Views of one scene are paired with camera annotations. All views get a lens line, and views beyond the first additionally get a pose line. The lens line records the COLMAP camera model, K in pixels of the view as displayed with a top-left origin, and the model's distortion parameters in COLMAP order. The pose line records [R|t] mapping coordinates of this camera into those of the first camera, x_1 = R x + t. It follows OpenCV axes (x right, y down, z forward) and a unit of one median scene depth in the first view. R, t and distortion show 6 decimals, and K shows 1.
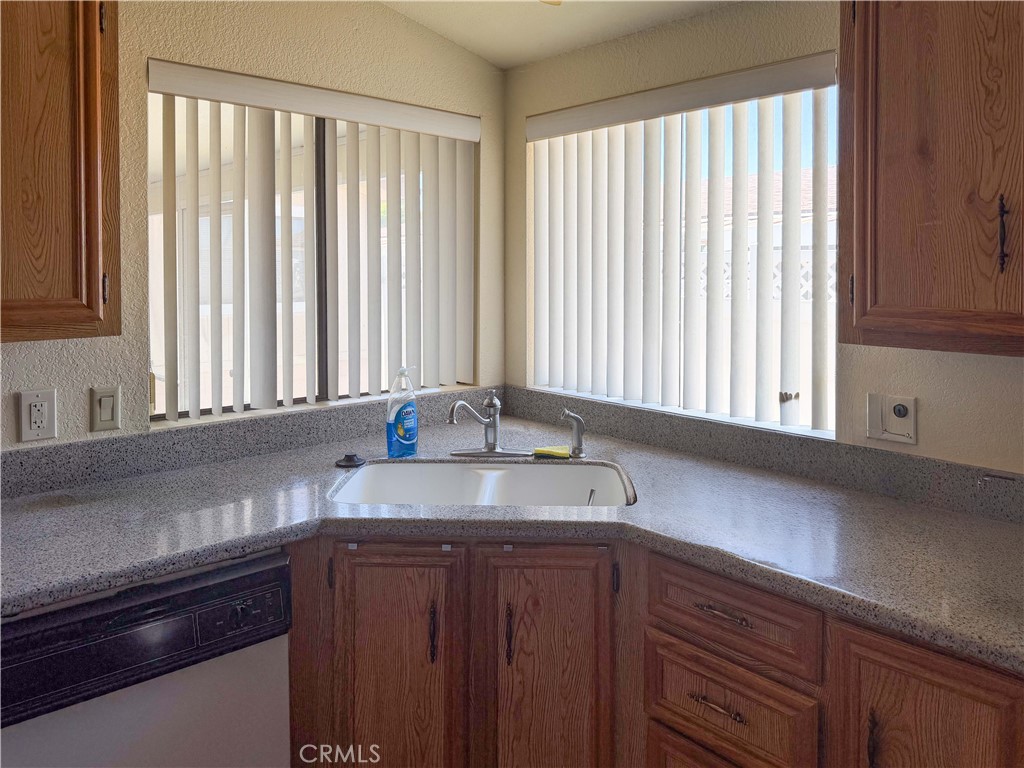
lens RADIAL K [[760.8, 0, 511.2], [0, 760.8, 284.0], [0, 0, 1]] dist [0.043748, -0.049276]
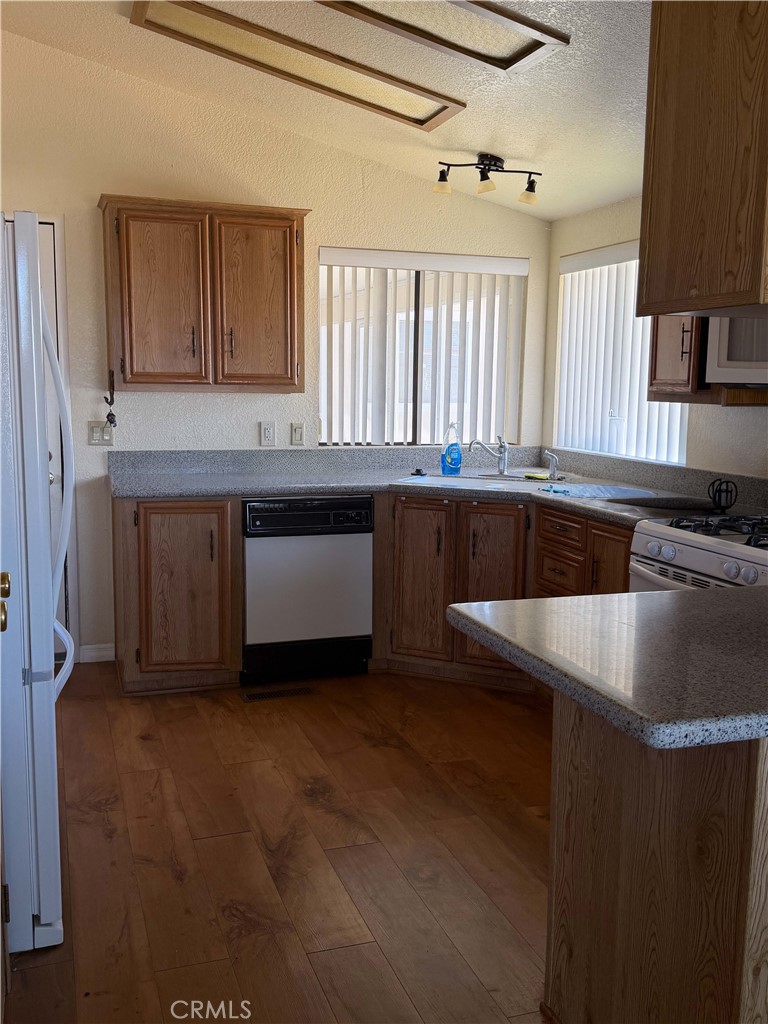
lens RADIAL K [[993.6, 0, 384.0], [0, 993.6, 512.0], [0, 0, 1]] dist [0.049894, 0.001390]
pose [[0.919511, 0.062707, -0.388030, 0.693605], [-0.018342, 0.992962, 0.117001, 0.061235], [0.392636, -0.100466, 0.914190, -1.296122]]
